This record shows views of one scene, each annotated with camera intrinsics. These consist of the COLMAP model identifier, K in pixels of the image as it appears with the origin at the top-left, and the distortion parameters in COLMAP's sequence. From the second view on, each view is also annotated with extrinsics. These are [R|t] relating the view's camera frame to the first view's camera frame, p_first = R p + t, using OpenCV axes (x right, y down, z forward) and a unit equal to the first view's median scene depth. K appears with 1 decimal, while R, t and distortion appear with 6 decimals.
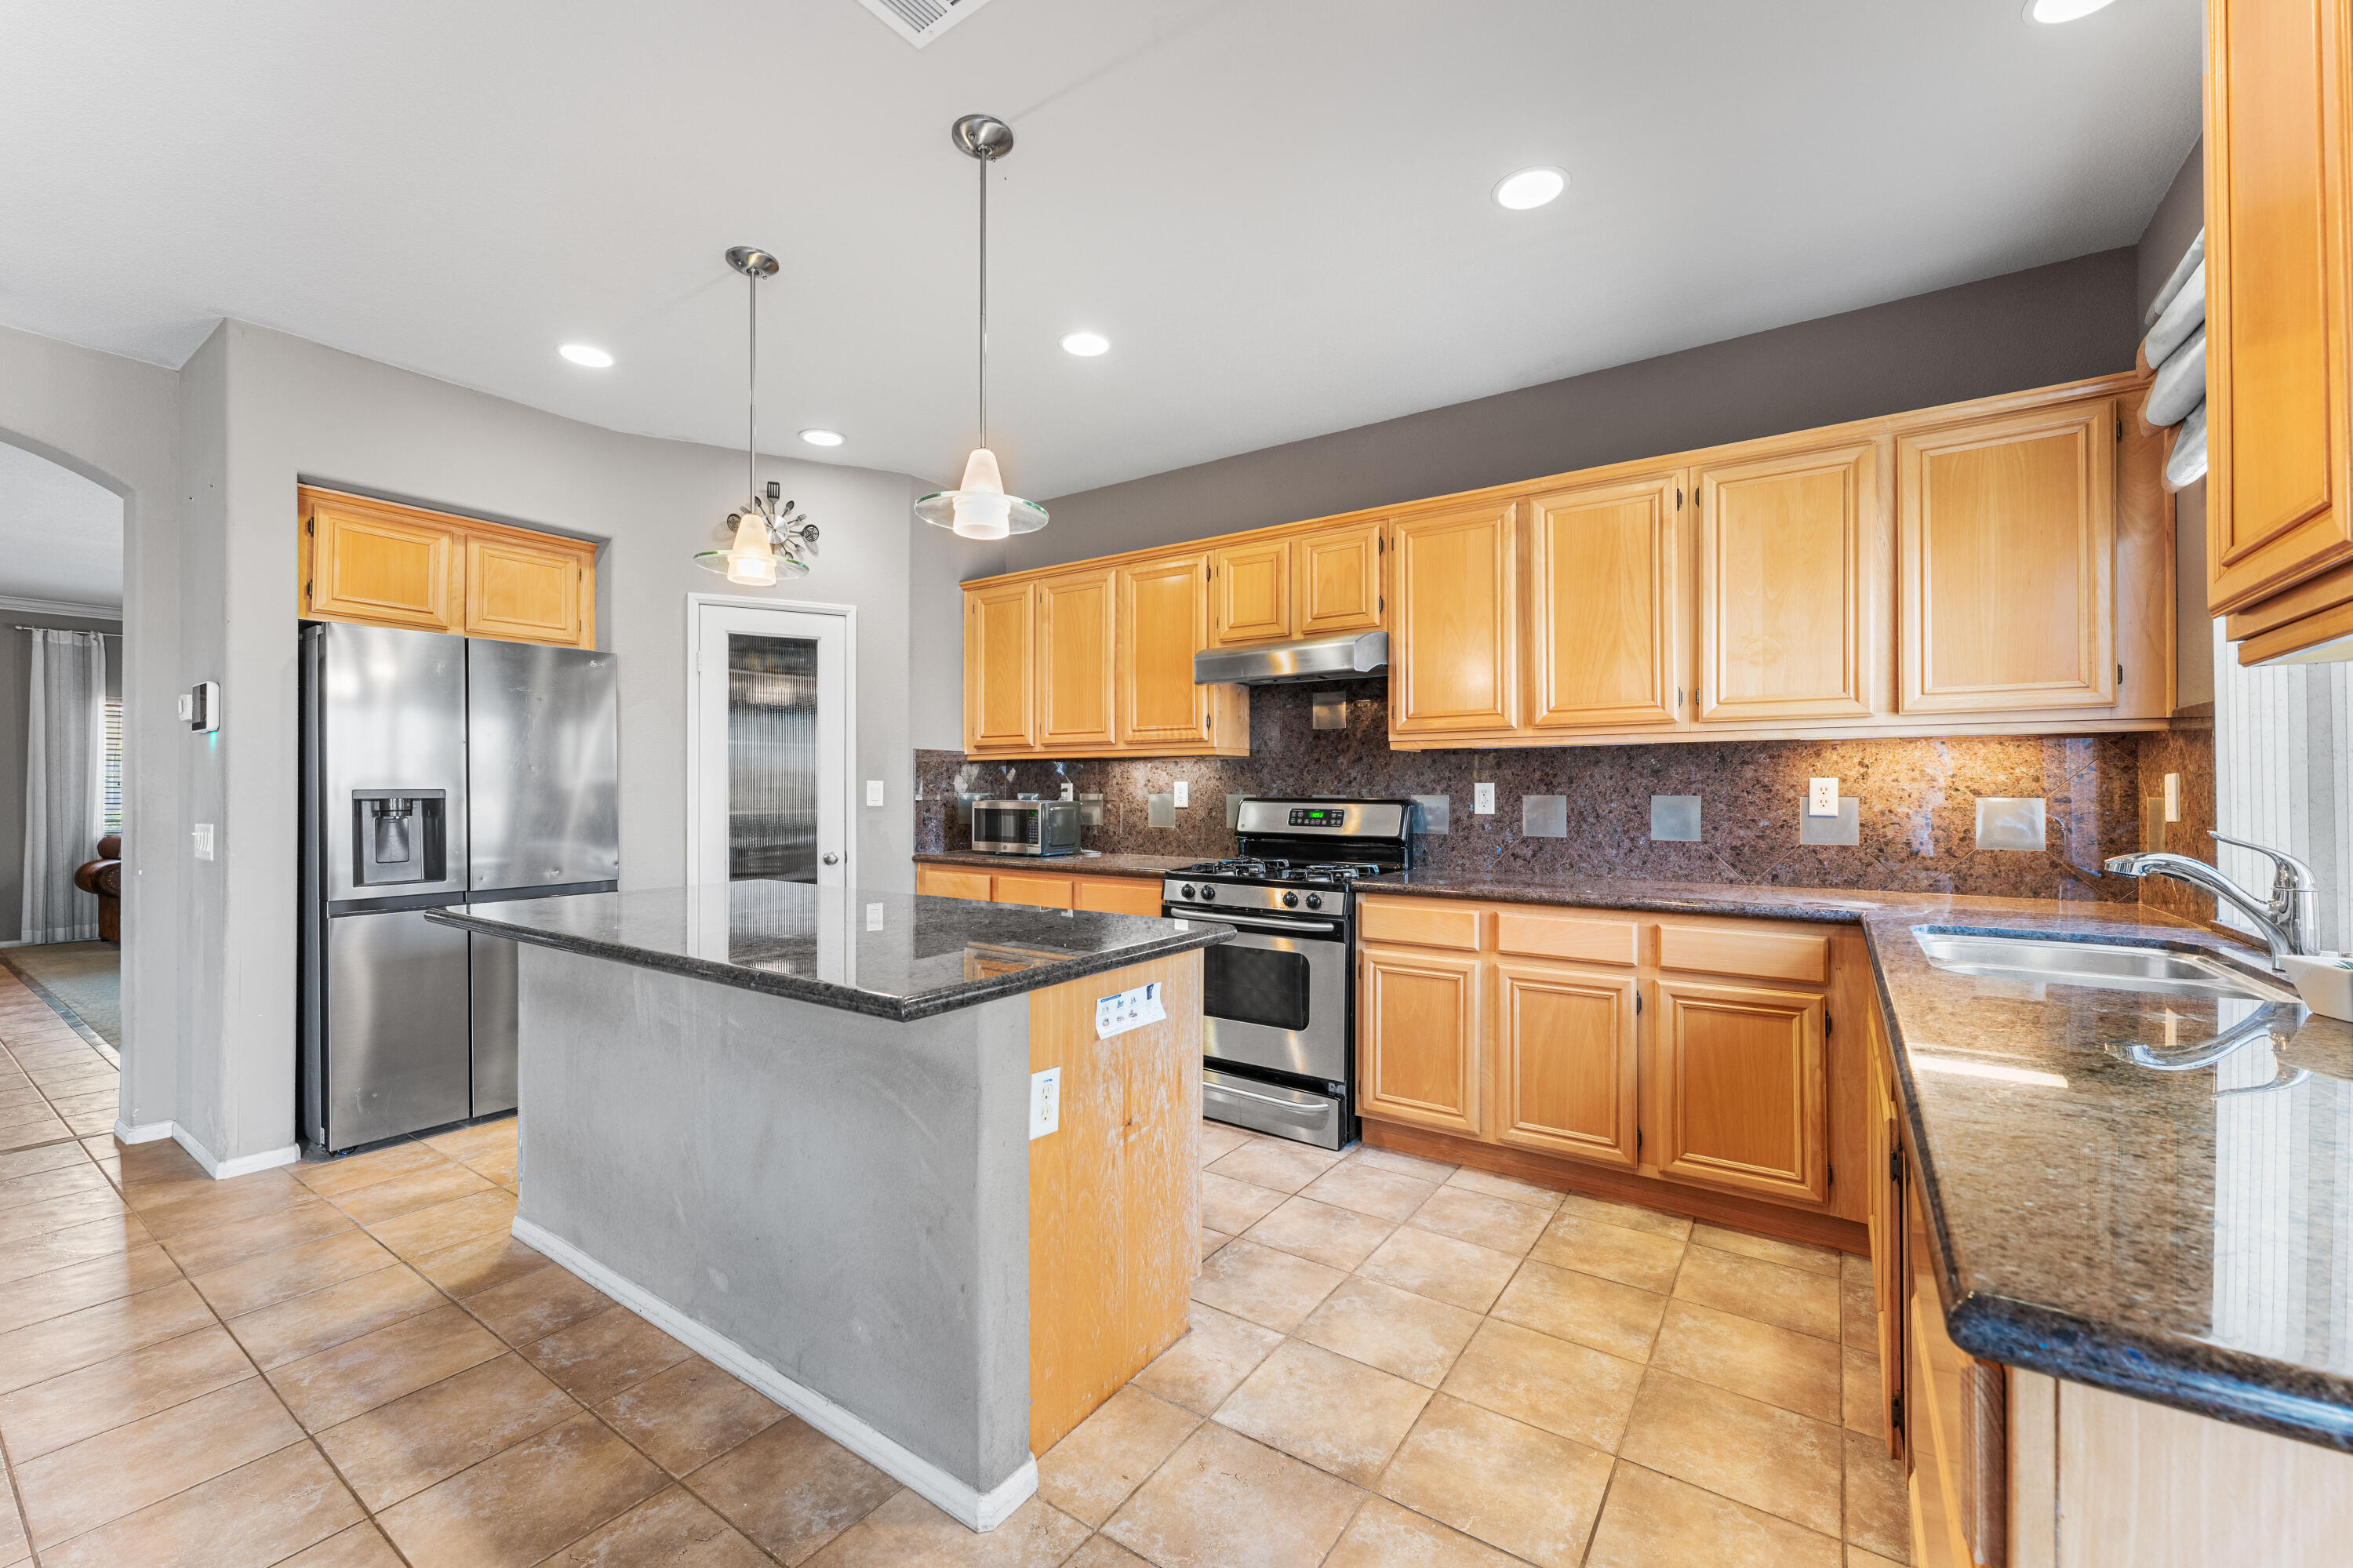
lens RADIAL K [[946.3, 0, 1168.1], [0, 946.3, 781.8], [0, 0, 1]] dist [-0.008082, -0.000019]
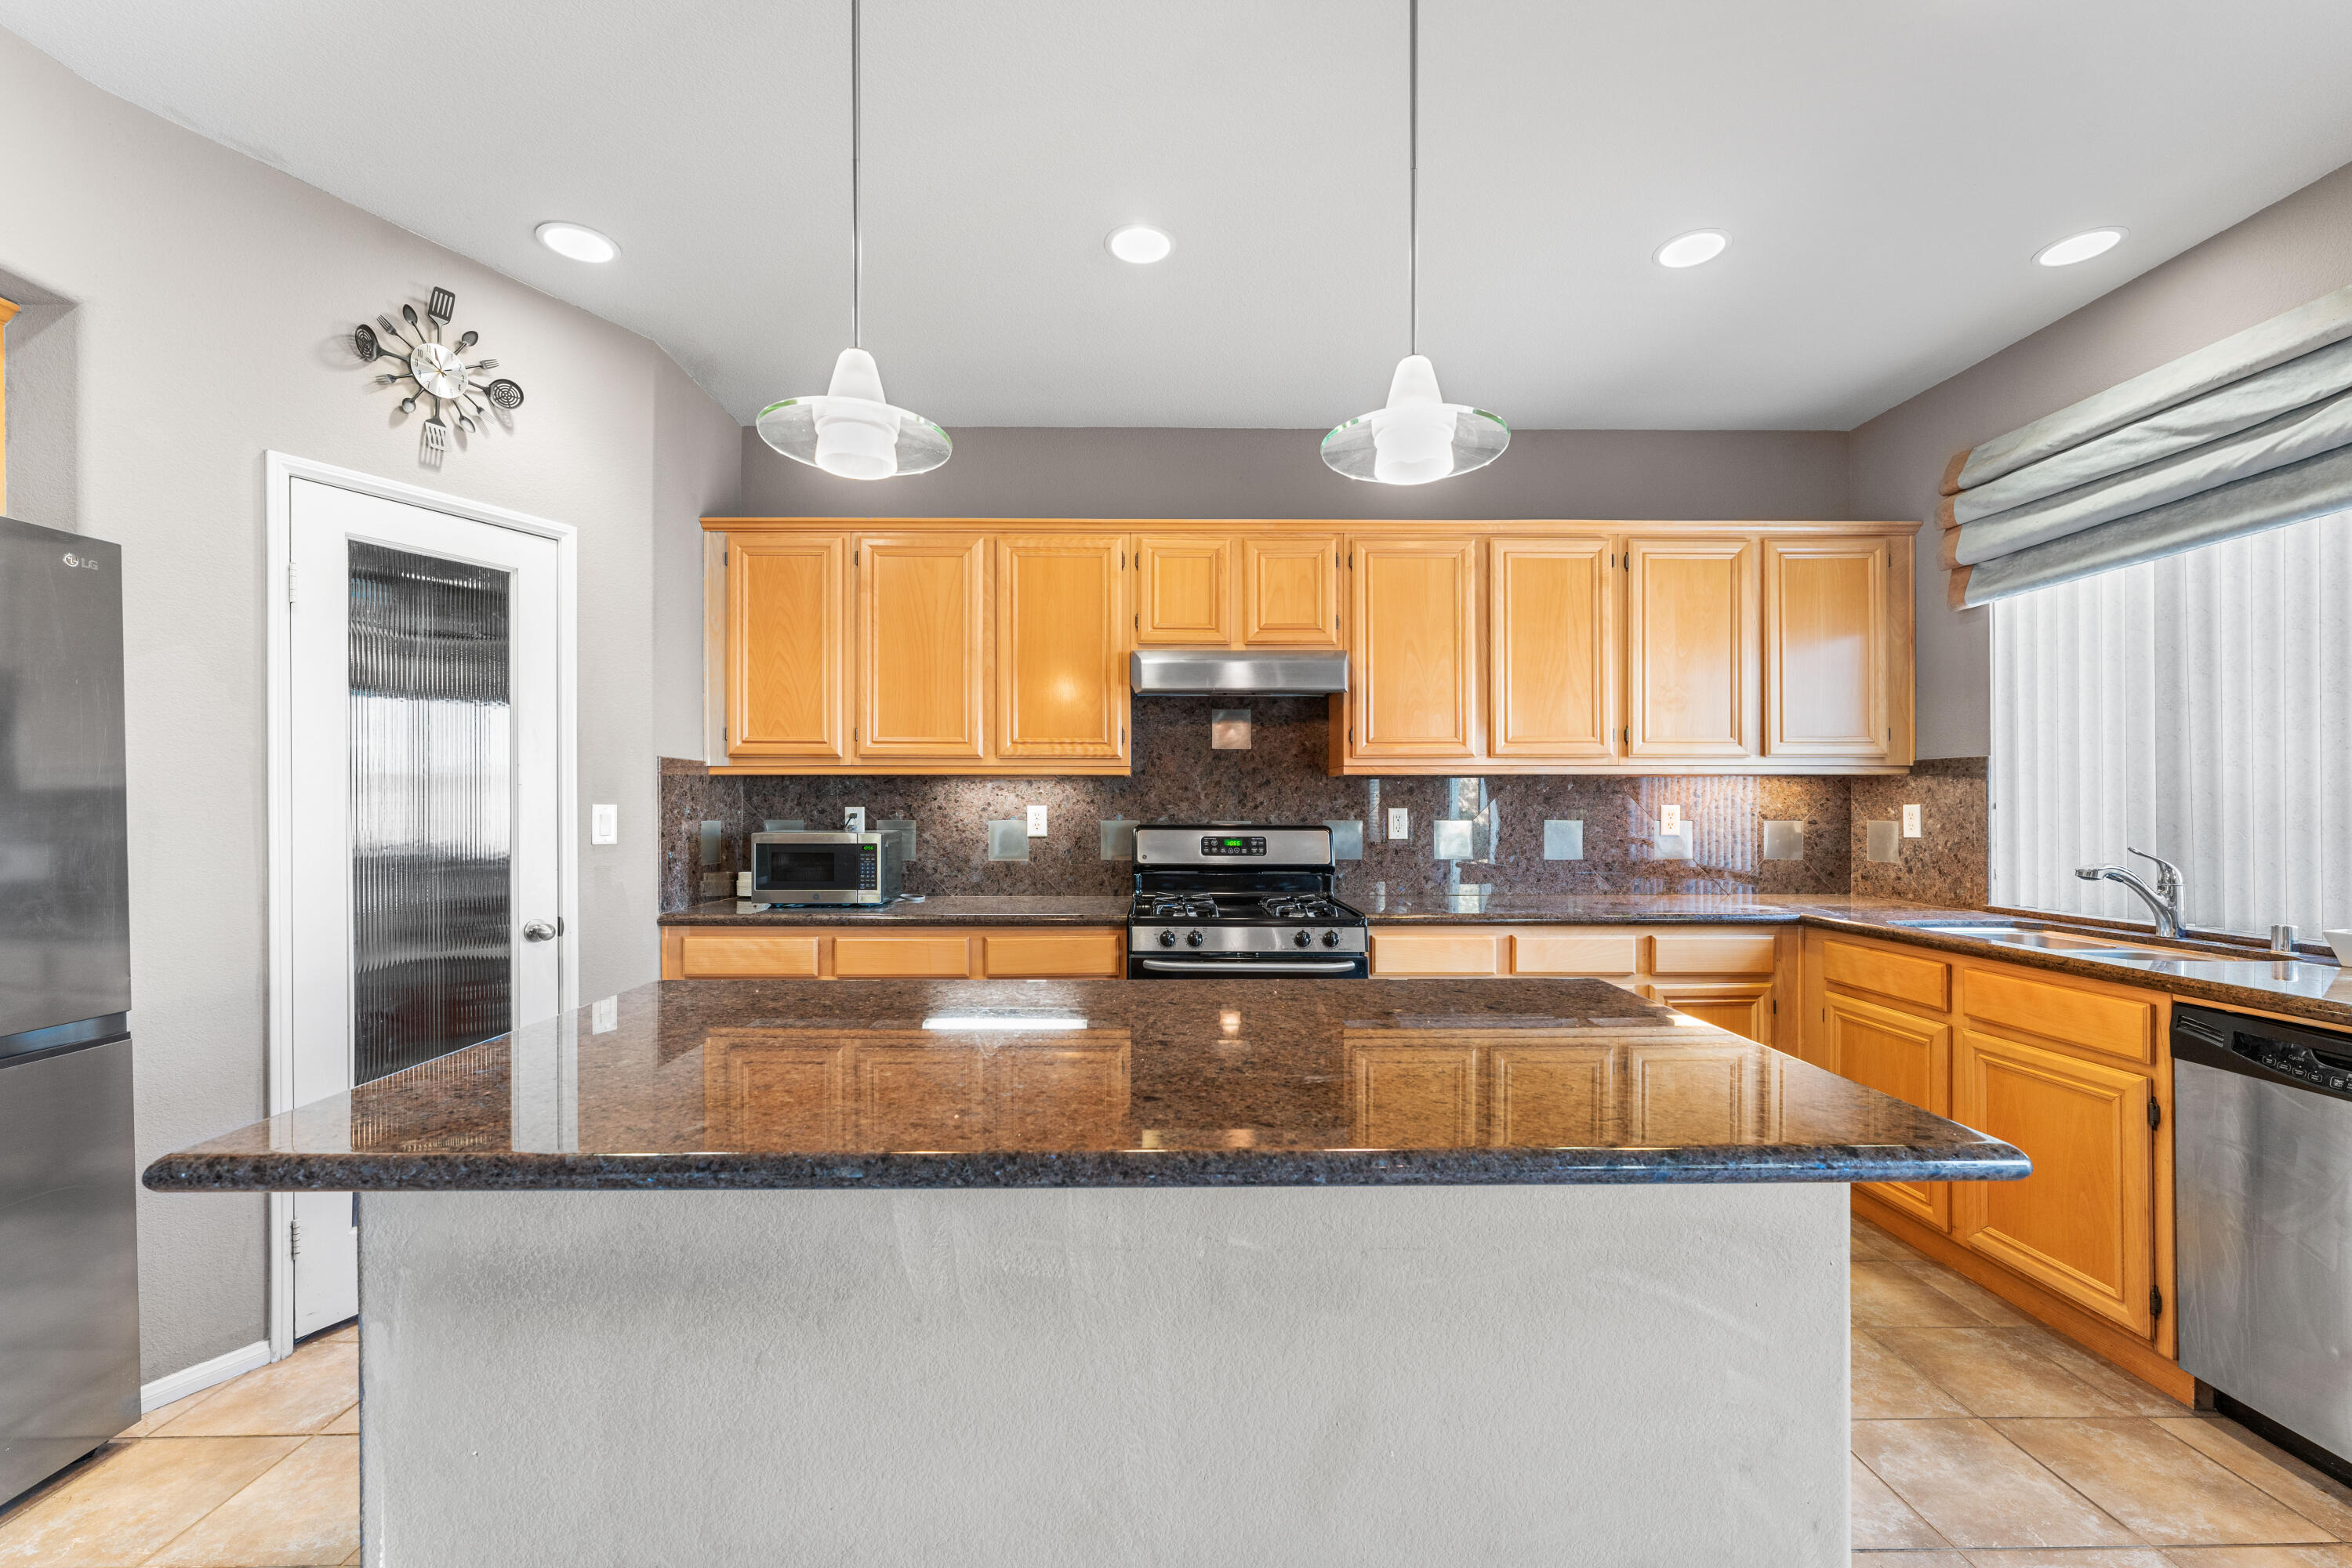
lens RADIAL K [[951.3, 0, 1171.5], [0, 951.3, 803.8], [0, 0, 1]] dist [-0.000737, 0.000048]
pose [[0.811481, -0.001007, 0.584377, -0.438160], [-0.004512, 0.999958, 0.007989, -0.010211], [-0.584361, -0.009120, 0.811443, 0.291877]]
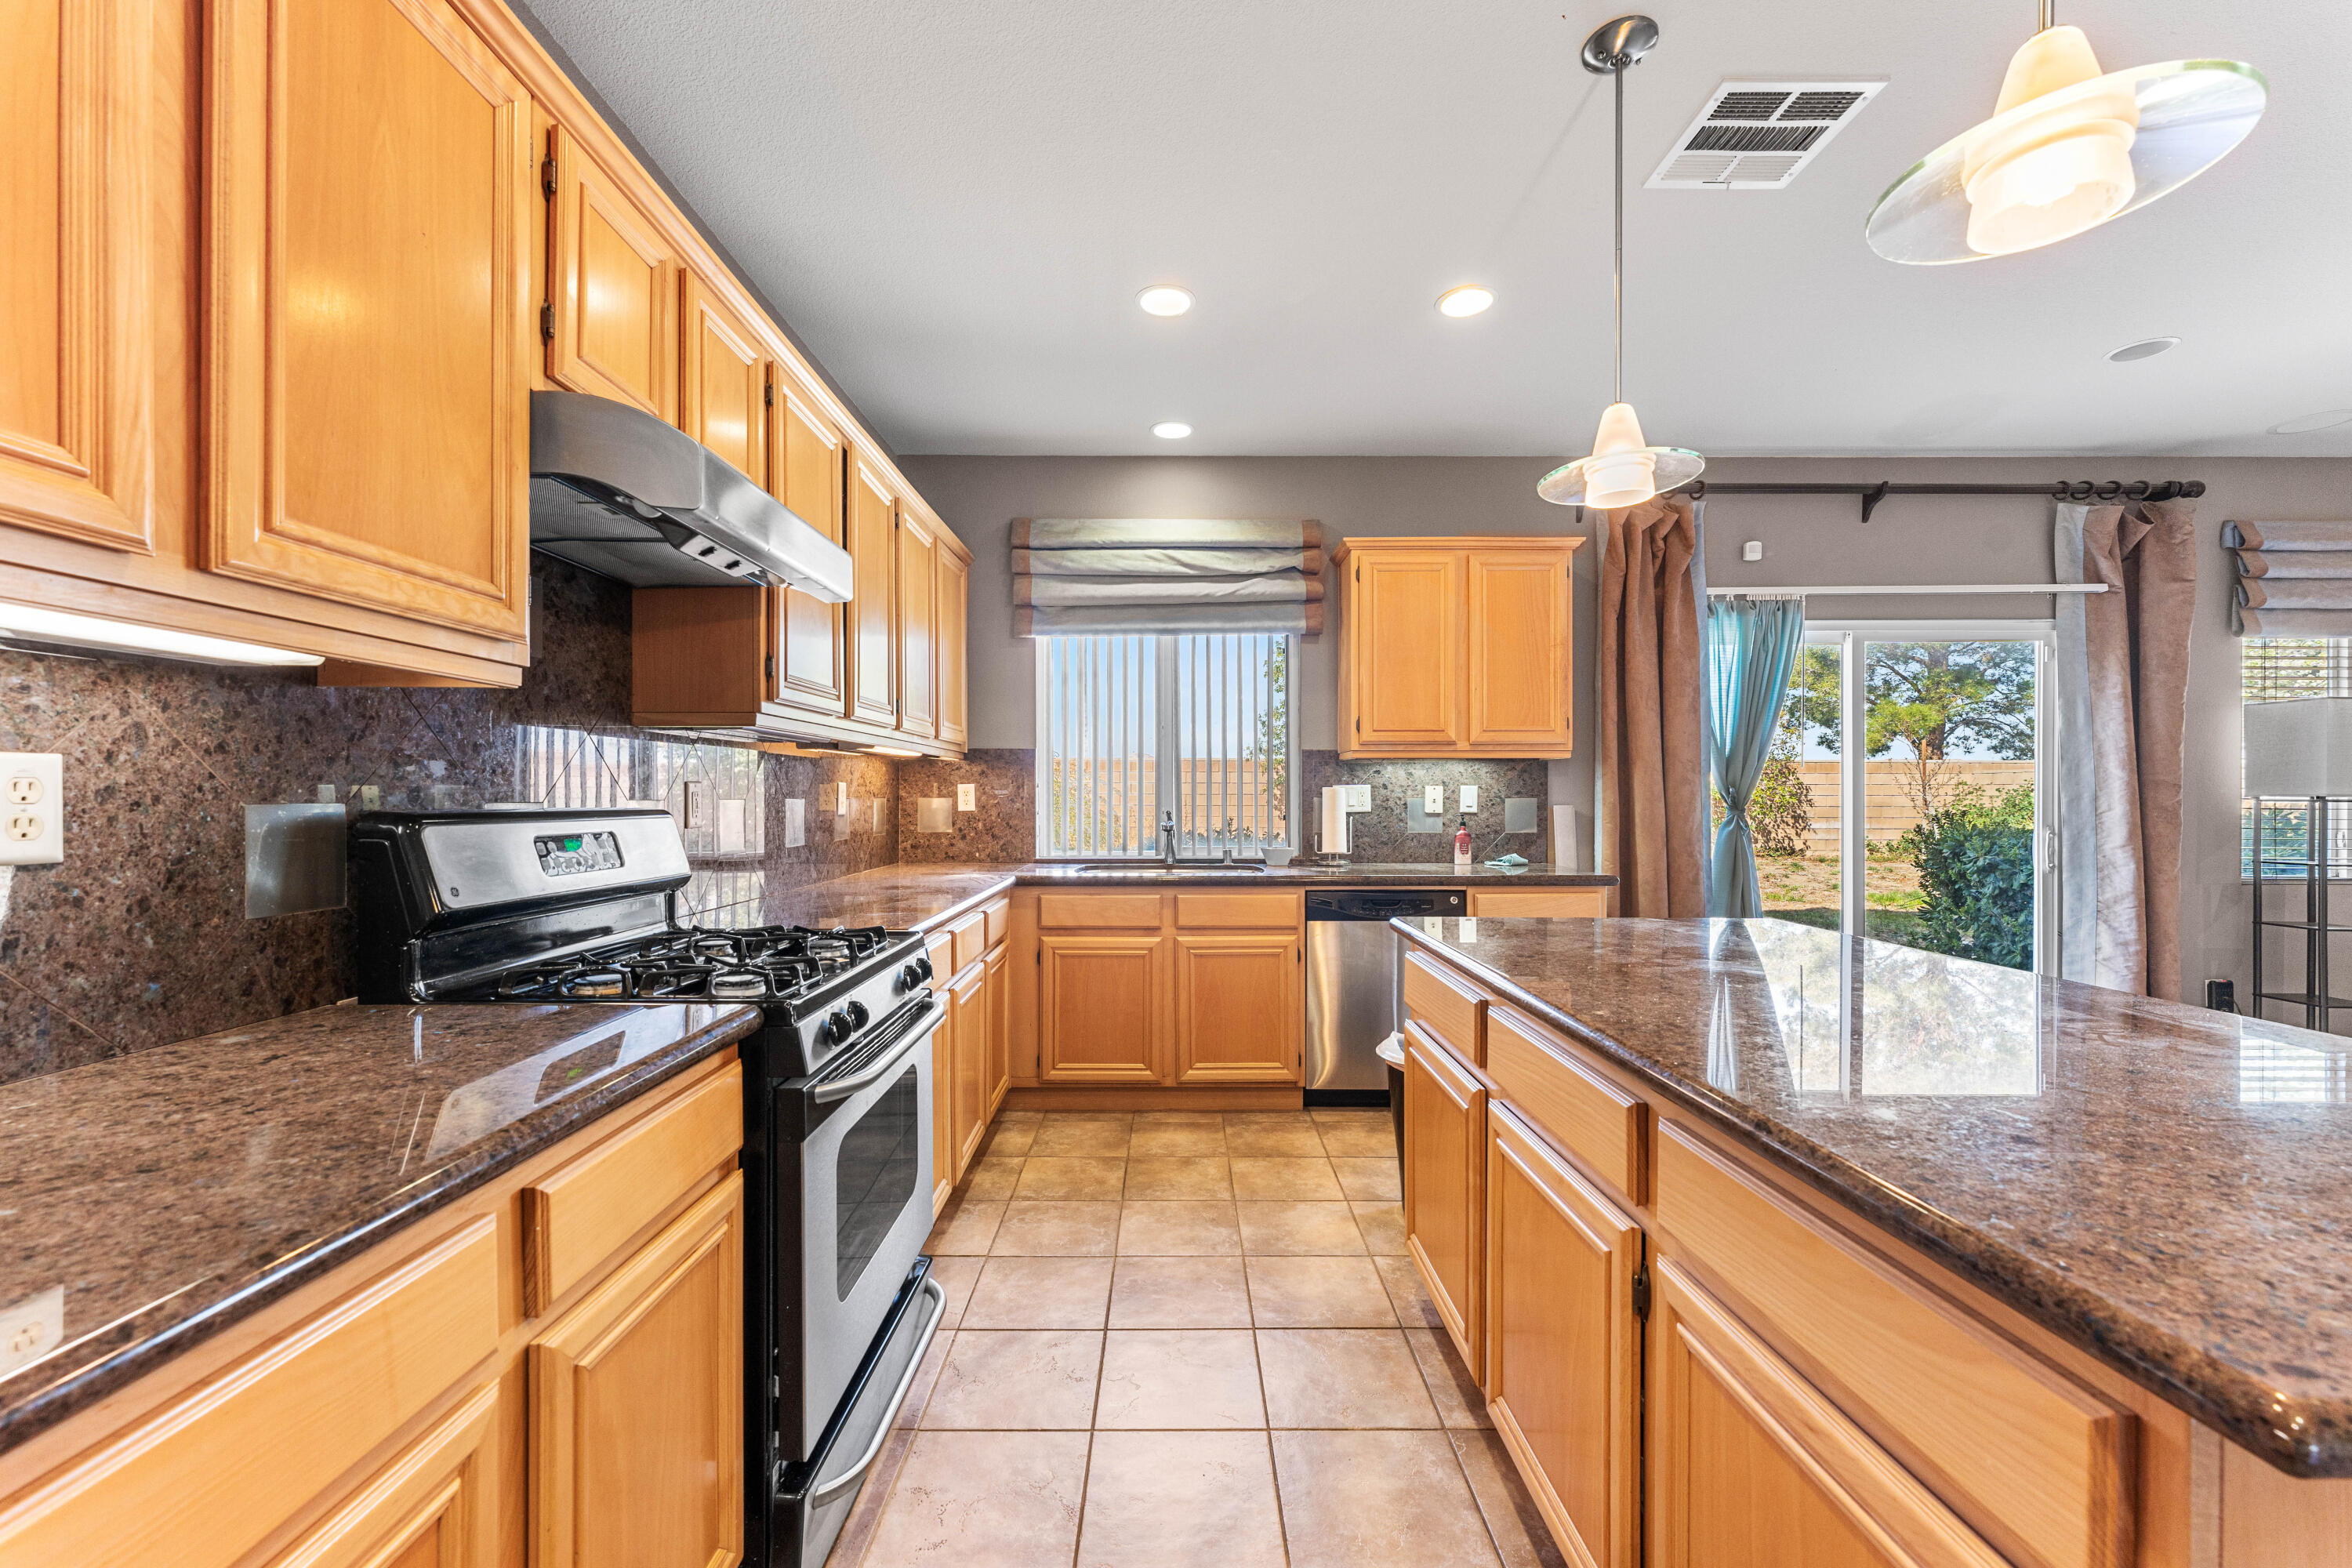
lens RADIAL K [[939.4, 0, 1170.6], [0, 939.4, 794.6], [0, 0, 1]] dist [-0.001531, 0.000084]
pose [[-0.569737, -0.002255, 0.821824, -0.384984], [-0.011378, 0.999922, -0.005144, 0.009584], [-0.821748, -0.012281, -0.569718, 1.040205]]
